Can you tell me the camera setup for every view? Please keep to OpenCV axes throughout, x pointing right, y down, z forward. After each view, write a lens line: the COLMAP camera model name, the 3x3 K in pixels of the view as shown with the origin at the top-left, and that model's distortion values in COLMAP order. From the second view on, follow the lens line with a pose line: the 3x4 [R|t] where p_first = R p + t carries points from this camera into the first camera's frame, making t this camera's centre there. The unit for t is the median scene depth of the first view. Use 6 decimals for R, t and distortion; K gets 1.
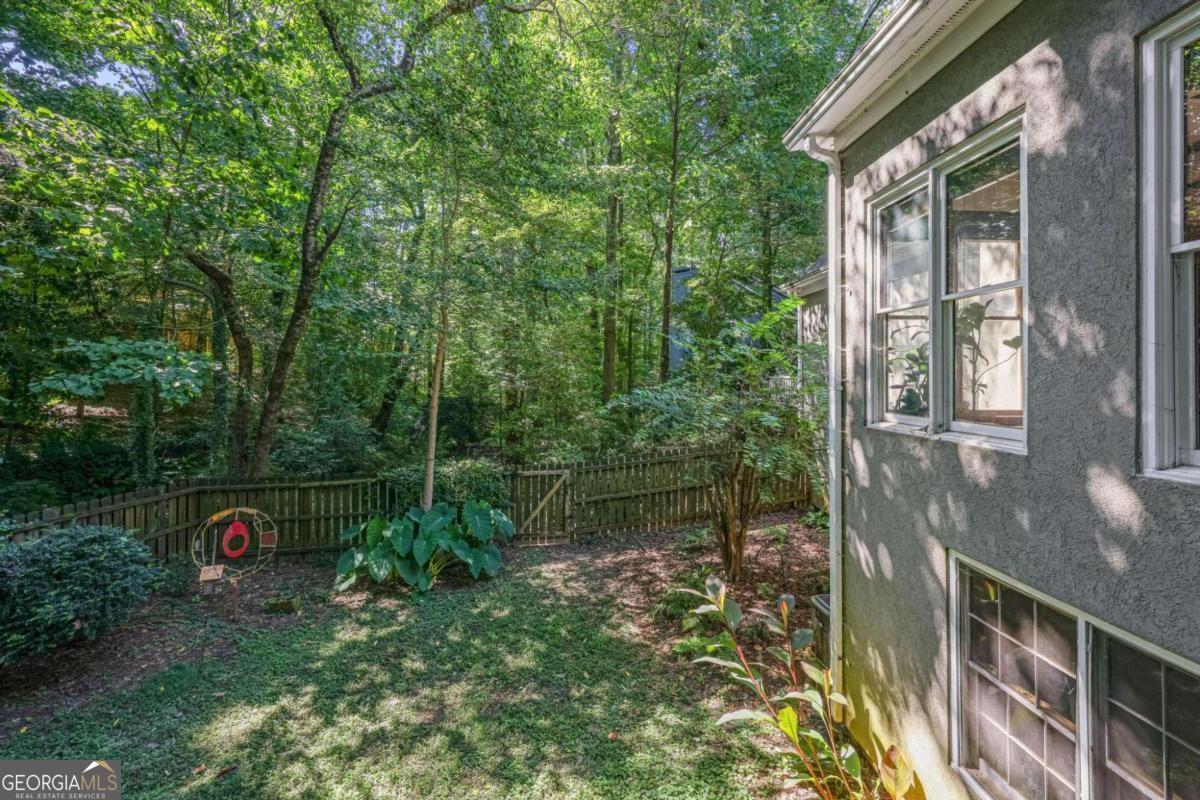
lens RADIAL K [[496.0, 0, 605.5], [0, 496.0, 372.6], [0, 0, 1]] dist [0.003504, 0.000538]
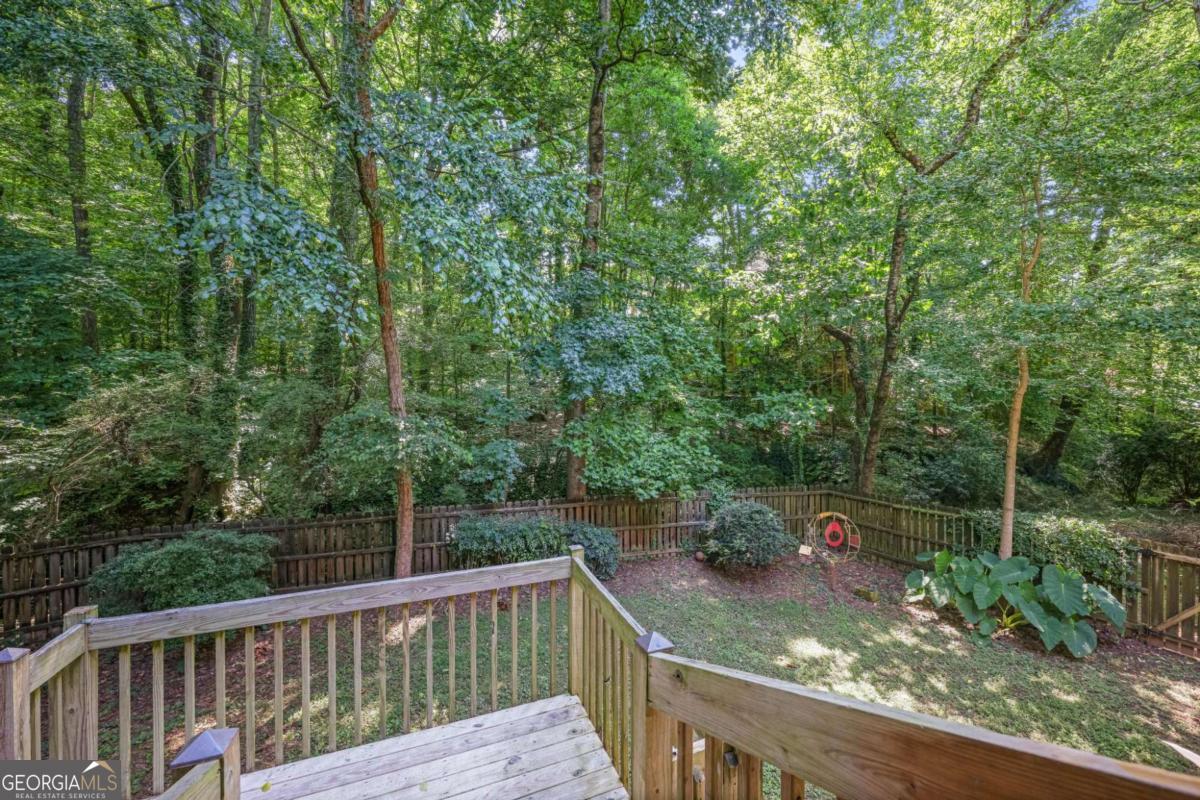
lens RADIAL K [[496.0, 0, 602.5], [0, 496.0, 397.3], [0, 0, 1]] dist [0.003504, 0.000538]
pose [[0.335882, 0.017080, -0.941749, 0.363012], [0.019005, 0.999509, 0.024906, -0.102298], [0.941712, -0.026263, 0.335393, -0.087533]]
